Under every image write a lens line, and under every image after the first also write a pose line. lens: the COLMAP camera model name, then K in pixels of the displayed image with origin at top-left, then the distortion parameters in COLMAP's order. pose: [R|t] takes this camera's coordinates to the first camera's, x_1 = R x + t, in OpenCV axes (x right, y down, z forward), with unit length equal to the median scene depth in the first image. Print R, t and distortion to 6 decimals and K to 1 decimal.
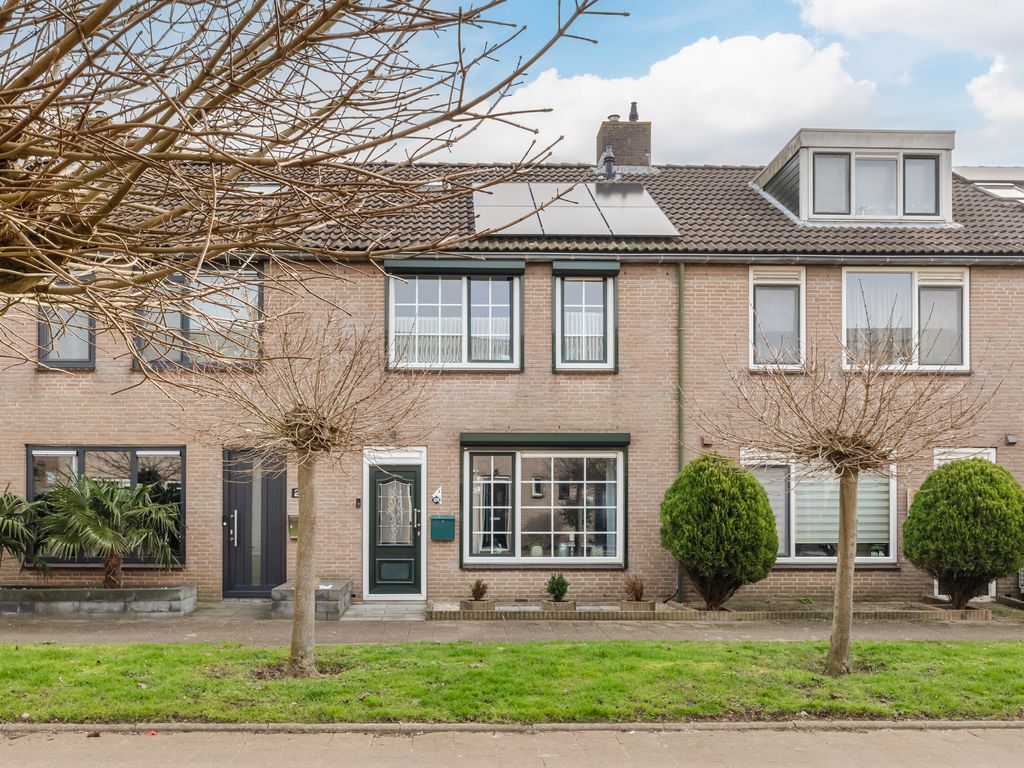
lens RADIAL K [[1398.4, 0, 511.9], [0, 1398.4, 377.7], [0, 0, 1]] dist [-0.022162, 0.000000]
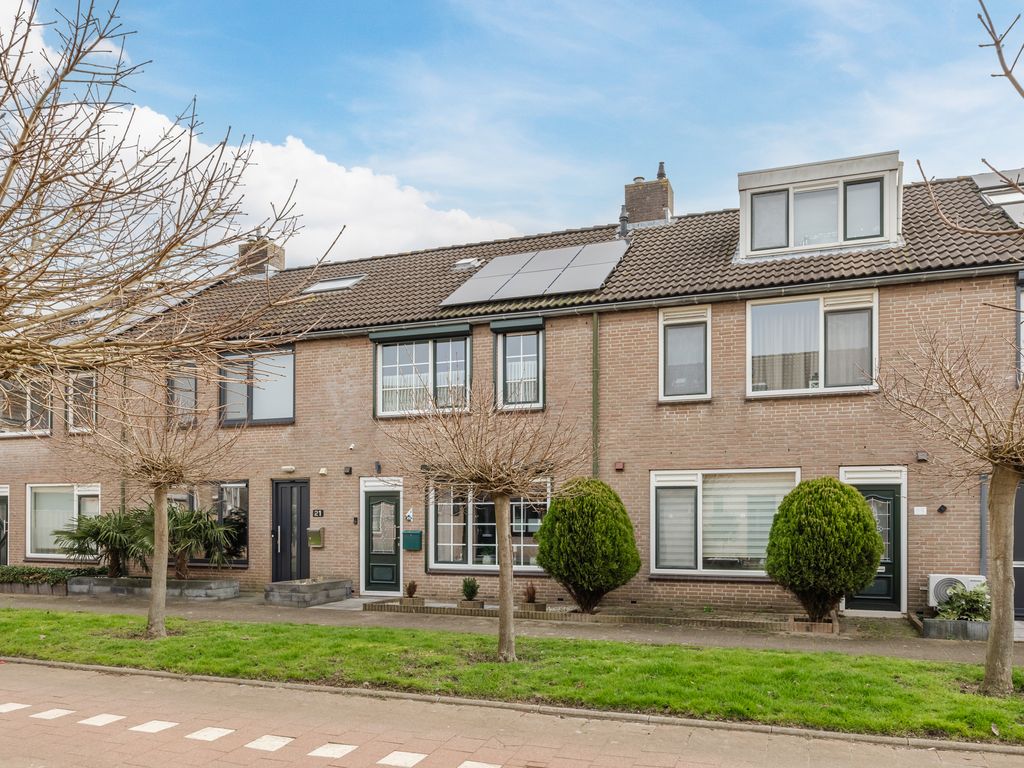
lens RADIAL K [[1398.4, 0, 512.2], [0, 1398.4, 390.1], [0, 0, 1]] dist [-0.022162, 0.000000]
pose [[0.813152, -0.054821, -0.579464, 0.752017], [0.052379, 0.998407, -0.020954, 0.002488], [0.579690, -0.013313, 0.814728, 0.019173]]
